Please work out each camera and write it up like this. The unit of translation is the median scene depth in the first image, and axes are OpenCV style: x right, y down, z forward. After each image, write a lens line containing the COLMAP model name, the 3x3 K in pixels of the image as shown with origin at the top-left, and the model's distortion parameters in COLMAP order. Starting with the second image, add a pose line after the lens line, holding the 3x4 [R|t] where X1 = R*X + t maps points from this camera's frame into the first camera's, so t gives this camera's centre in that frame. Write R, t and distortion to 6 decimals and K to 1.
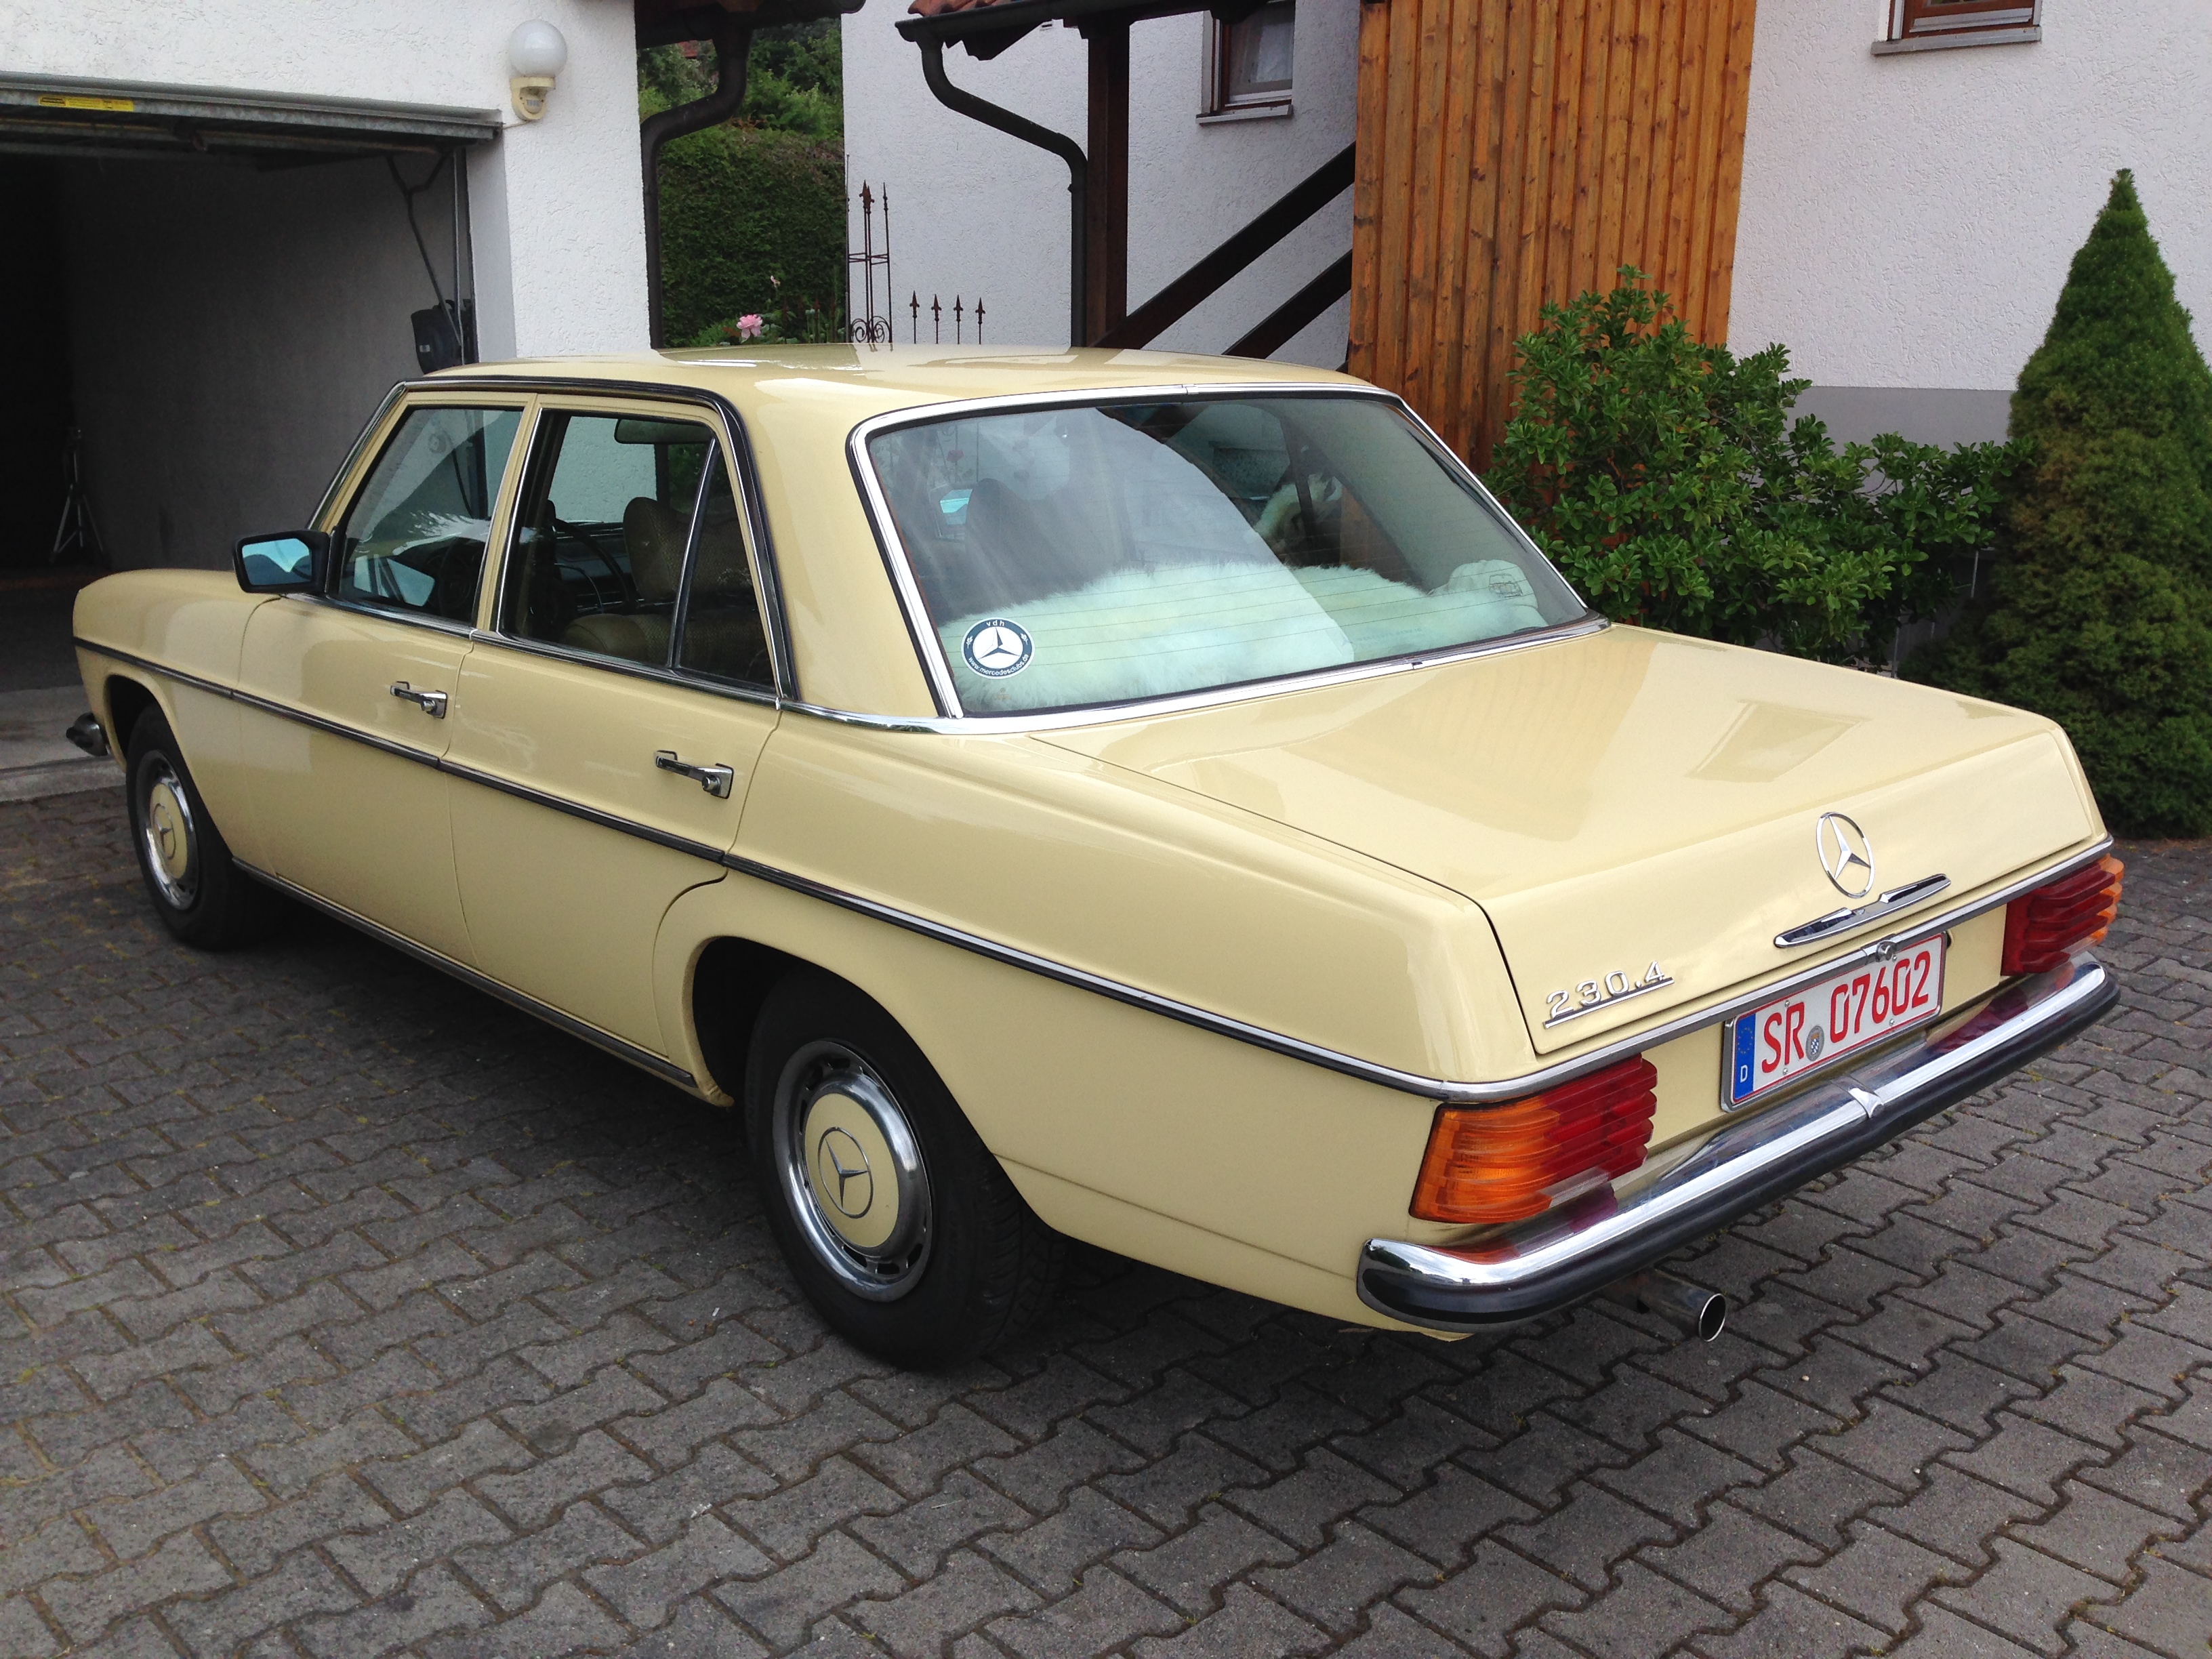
lens RADIAL K [[2062.3, 0, 1106.0], [0, 2062.3, 829.5], [0, 0, 1]] dist [0.132144, -0.244440]
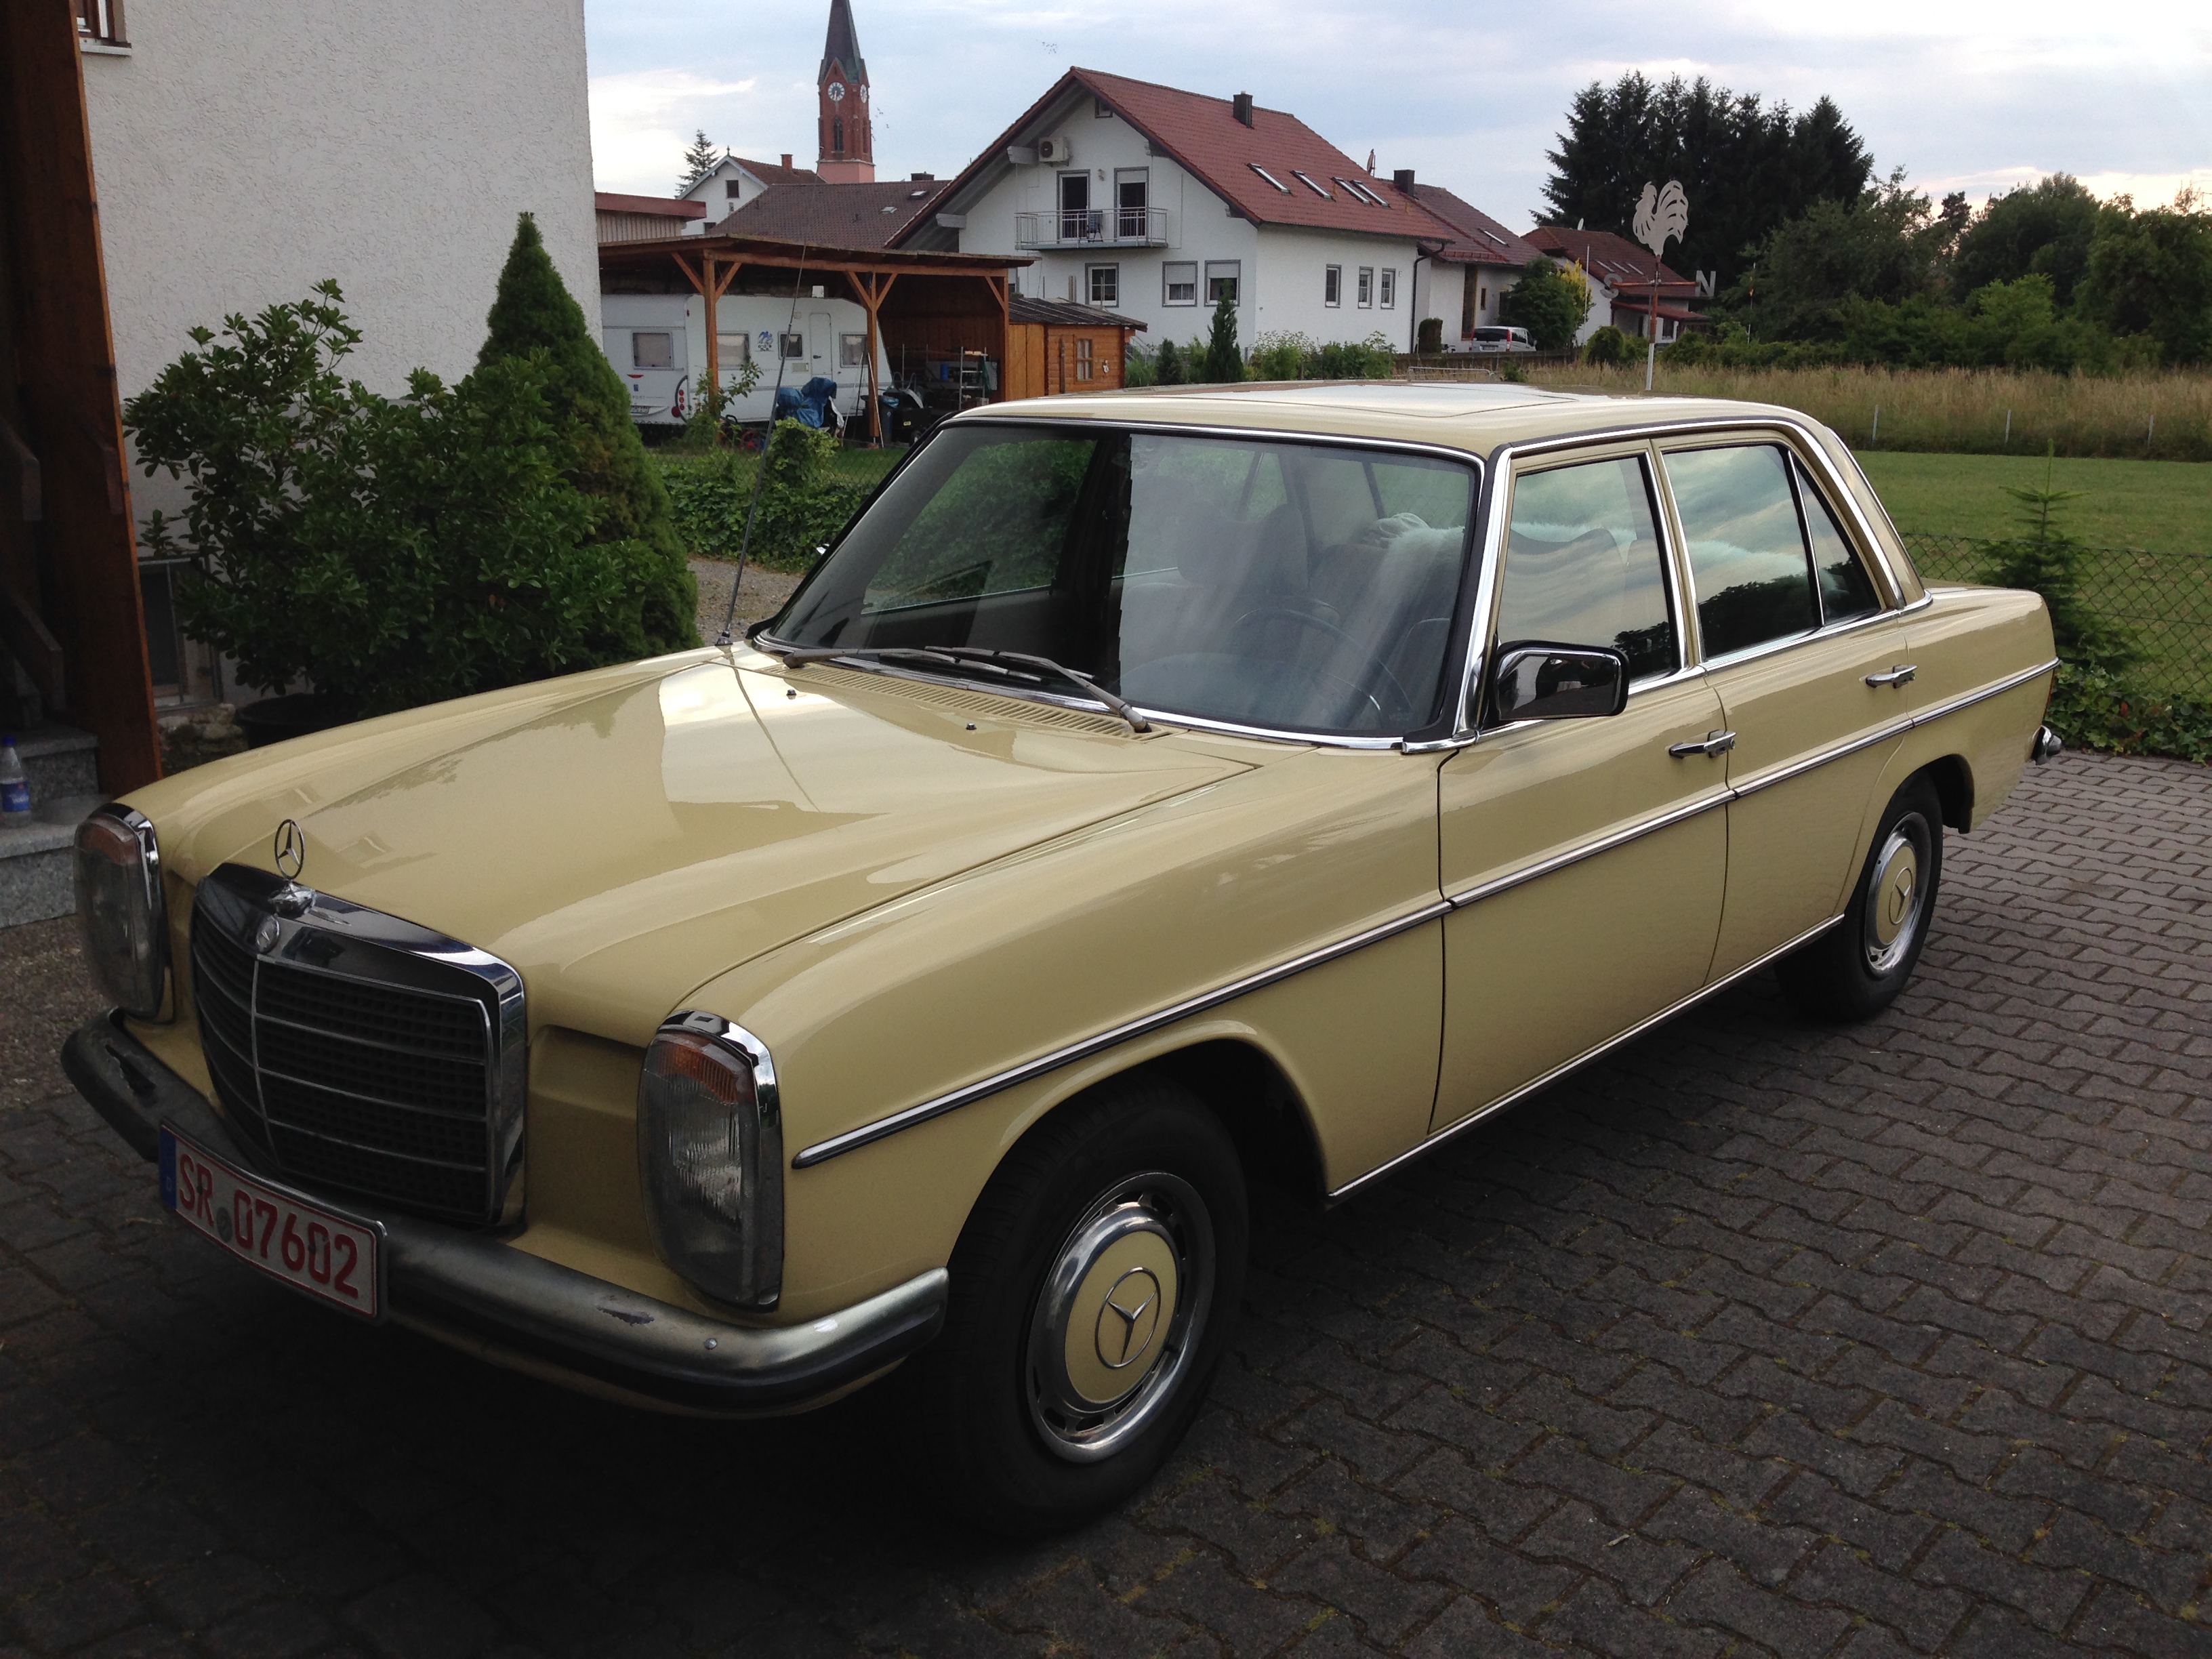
lens RADIAL K [[2062.3, 0, 1106.0], [0, 2062.3, 829.5], [0, 0, 1]] dist [0.132144, -0.244440]
pose [[-0.134514, -0.234597, 0.962741, -1.339689], [0.226837, 0.938482, 0.260379, -0.371311], [-0.964599, 0.253409, -0.073023, 1.443646]]
